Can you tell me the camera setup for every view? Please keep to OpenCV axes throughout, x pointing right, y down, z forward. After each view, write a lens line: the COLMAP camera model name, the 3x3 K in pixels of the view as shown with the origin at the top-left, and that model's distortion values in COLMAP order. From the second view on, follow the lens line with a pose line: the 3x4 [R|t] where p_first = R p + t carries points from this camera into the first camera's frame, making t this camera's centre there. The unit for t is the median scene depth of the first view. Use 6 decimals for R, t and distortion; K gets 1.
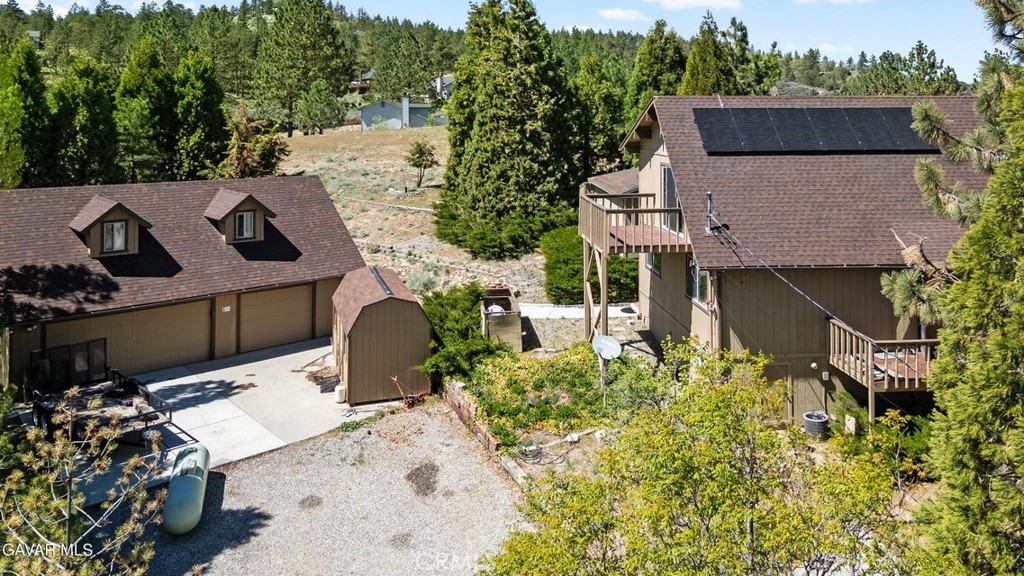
lens RADIAL K [[732.4, 0, 512.3], [0, 732.4, 221.8], [0, 0, 1]] dist [0.026319, -0.004624]
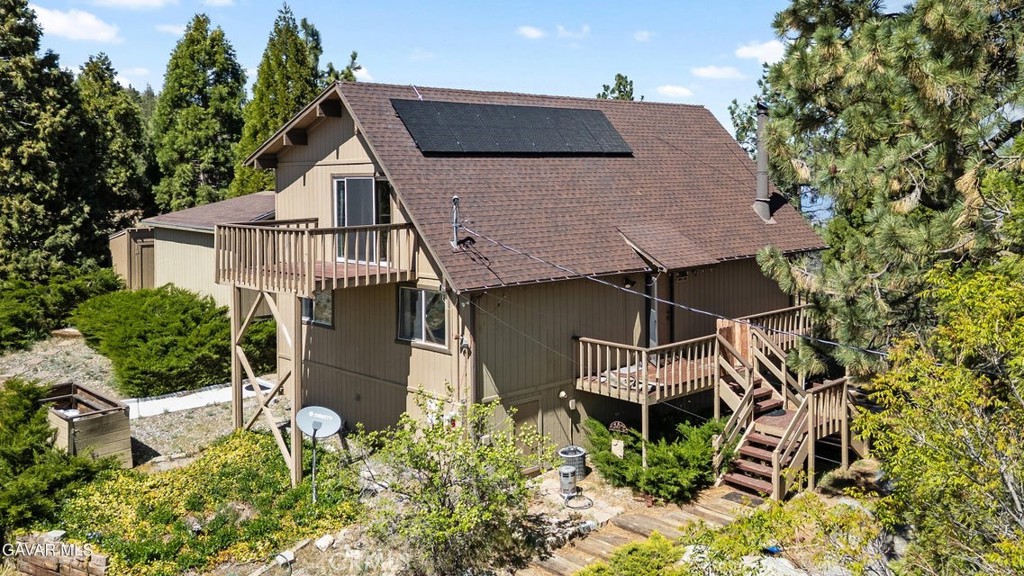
lens RADIAL K [[881.0, 0, 512.0], [0, 881.0, 288.0], [0, 0, 1]] dist [-0.000845, -0.009319]
pose [[0.776762, -0.075783, 0.625218, -0.210789], [0.089521, 0.995940, 0.009499, 0.040313], [-0.623399, 0.048591, 0.780392, 0.160798]]
